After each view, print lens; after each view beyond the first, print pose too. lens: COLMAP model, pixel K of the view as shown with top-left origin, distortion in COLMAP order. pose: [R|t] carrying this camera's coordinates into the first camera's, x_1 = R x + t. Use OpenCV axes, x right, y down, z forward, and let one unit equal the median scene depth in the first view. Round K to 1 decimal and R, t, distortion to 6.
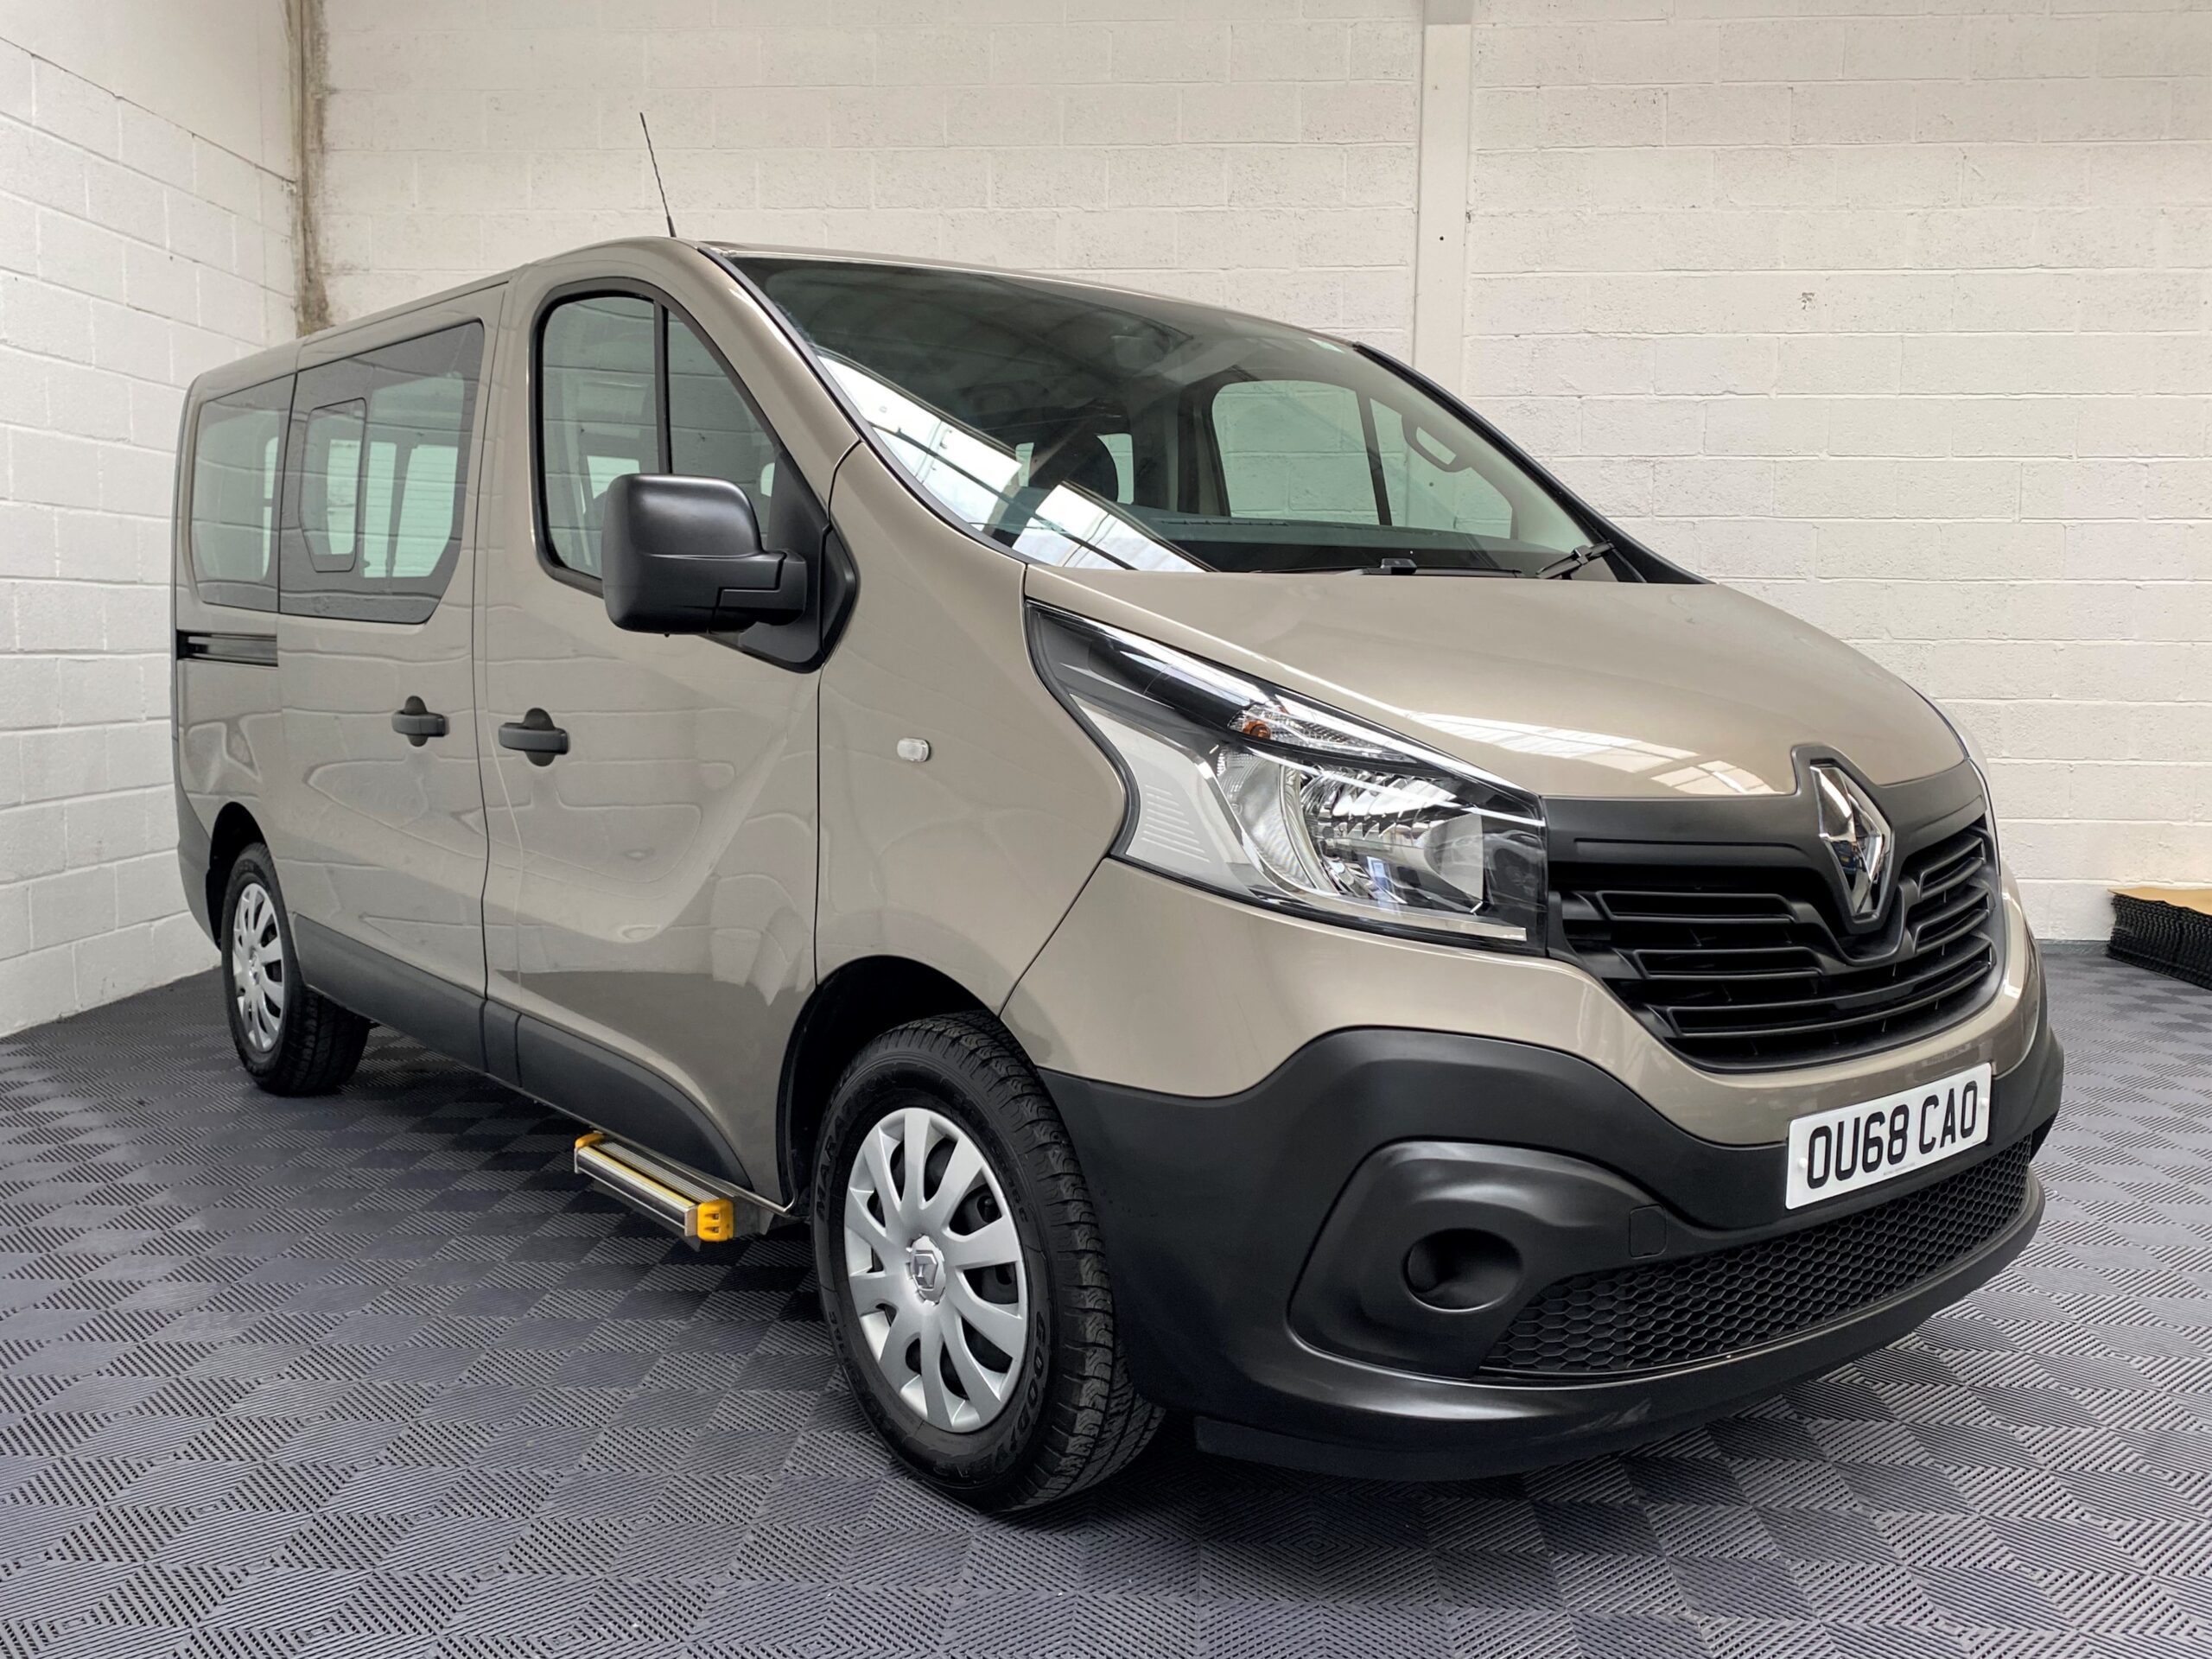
lens RADIAL K [[1868.1, 0, 1084.3], [0, 1868.1, 796.5], [0, 0, 1]] dist [0.031376, -0.017791]
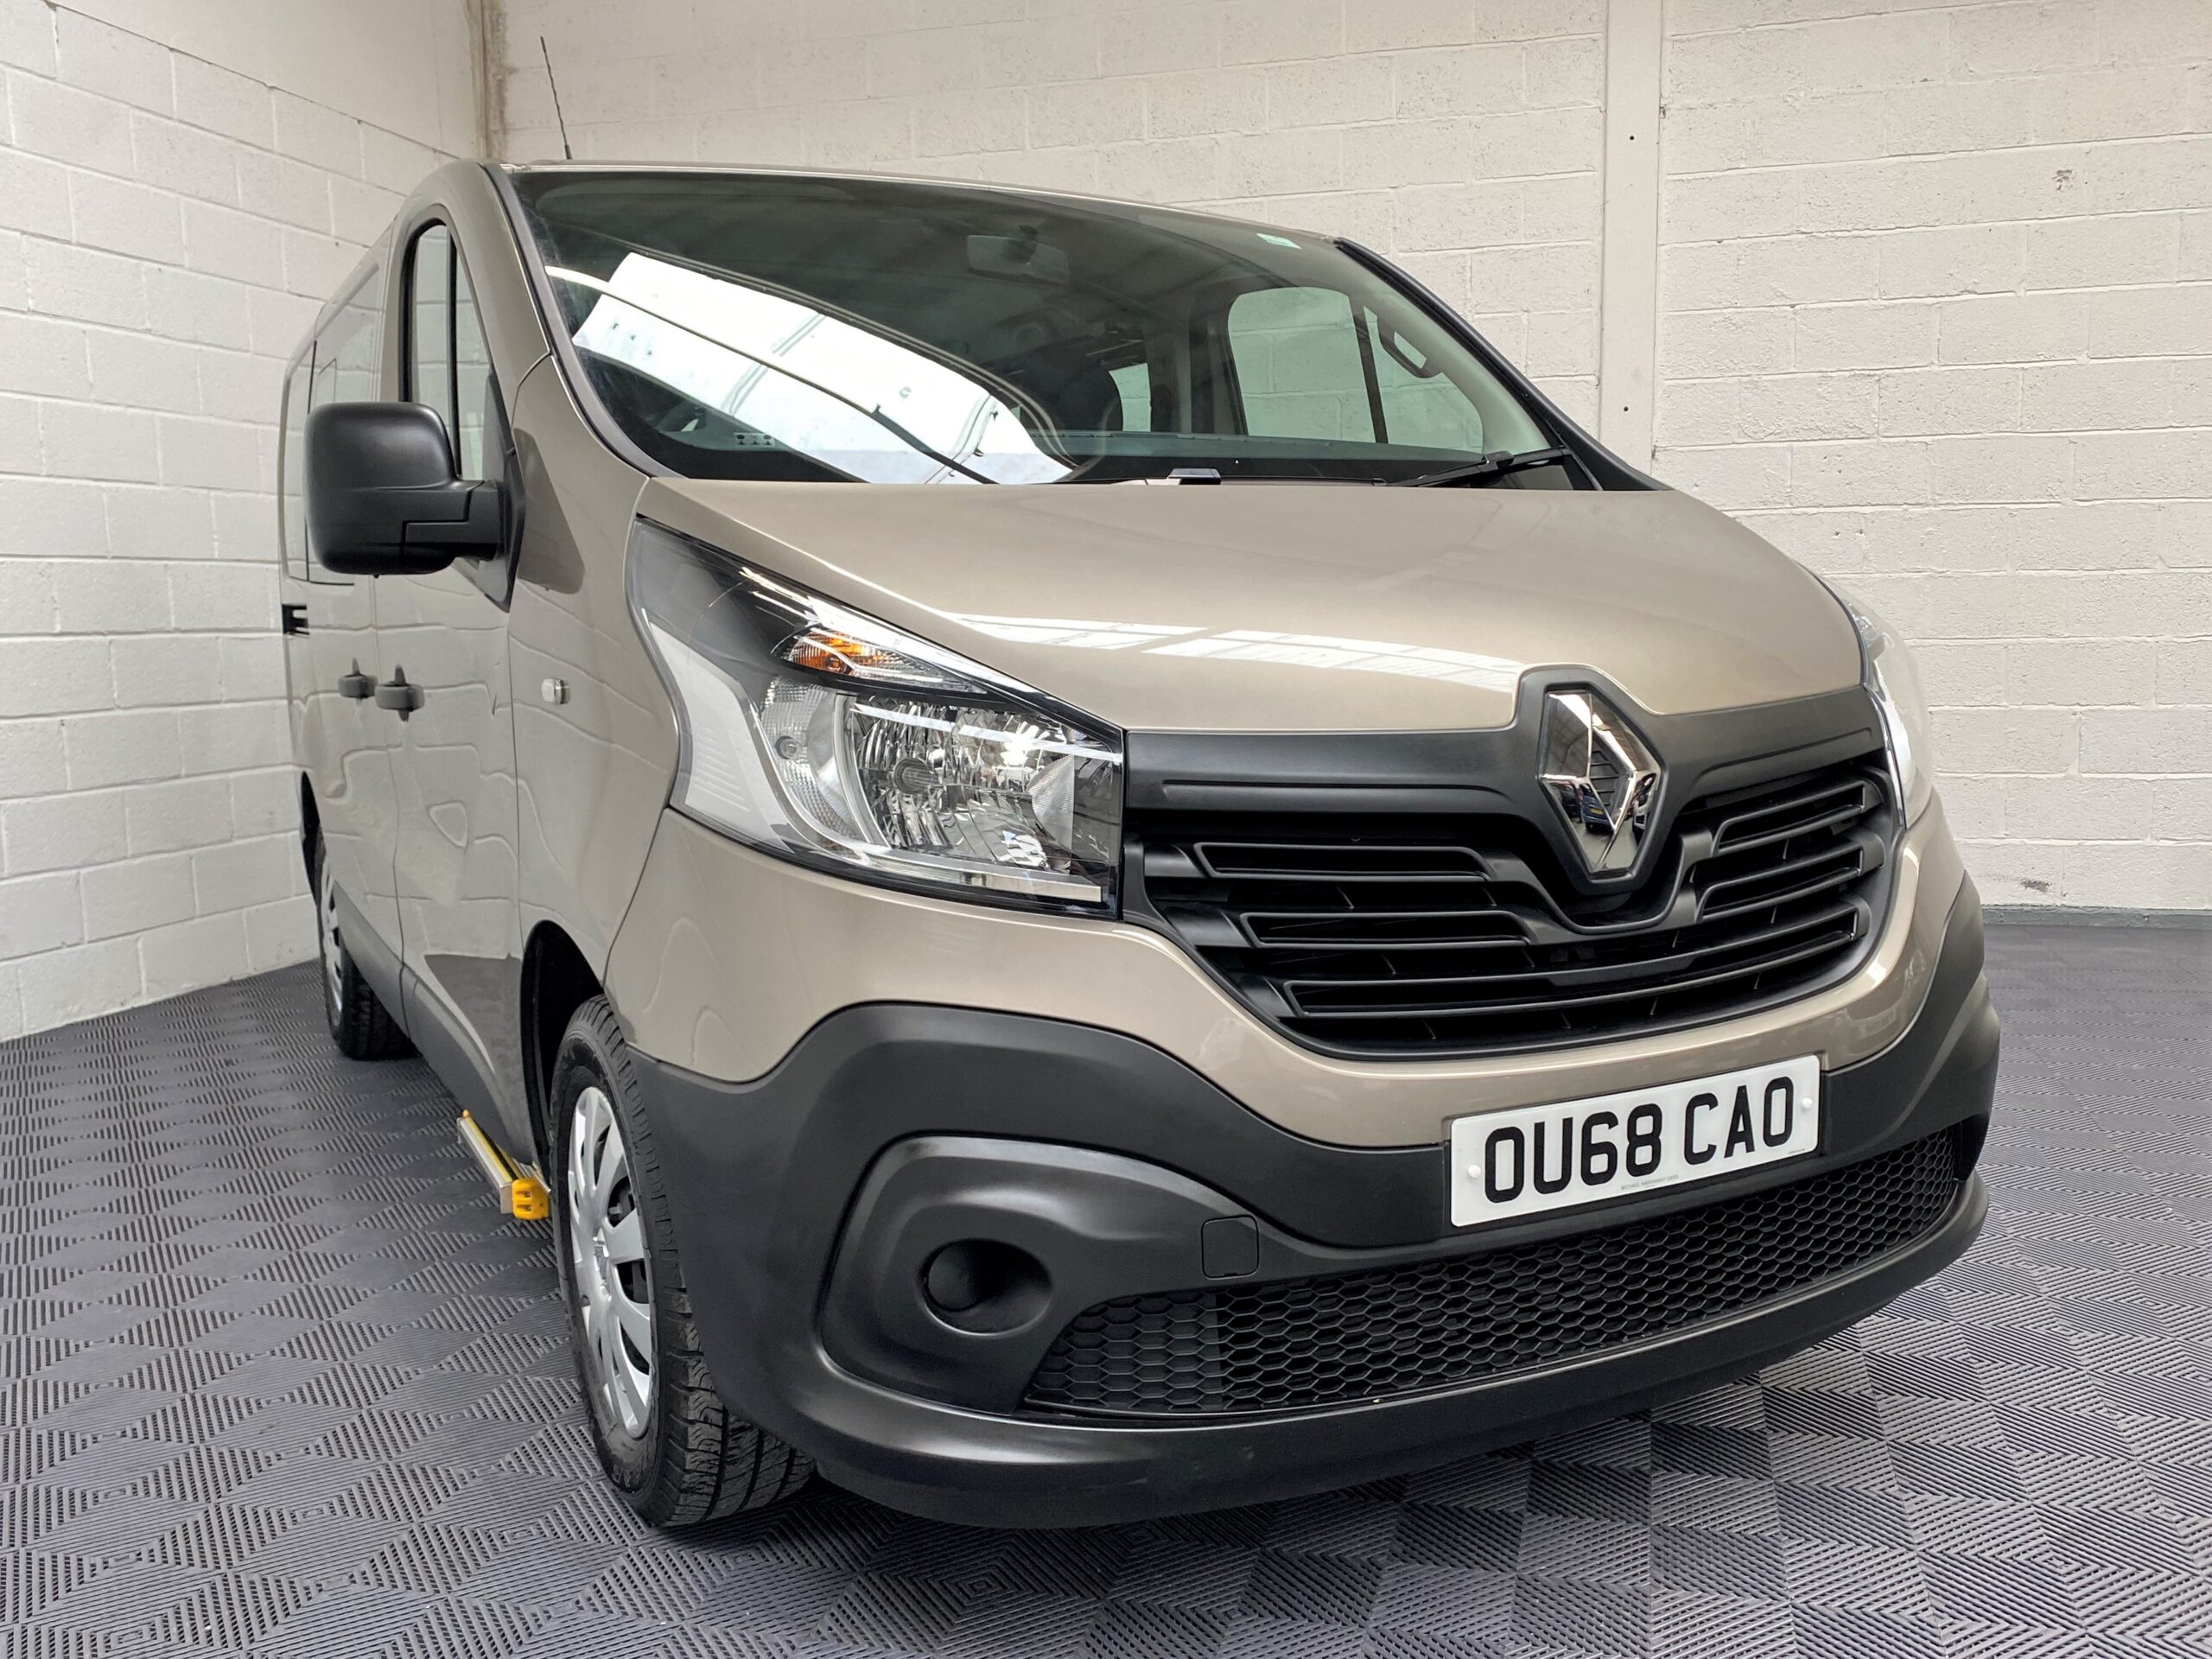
lens RADIAL K [[1879.0, 0, 1156.4], [0, 1879.0, 834.4], [0, 0, 1]] dist [0.016338, 0.003109]
pose [[0.983388, -0.003832, -0.181478, 0.355981], [0.009806, 0.999439, 0.032031, 0.017405], [0.181253, -0.033278, 0.982873, 0.151924]]
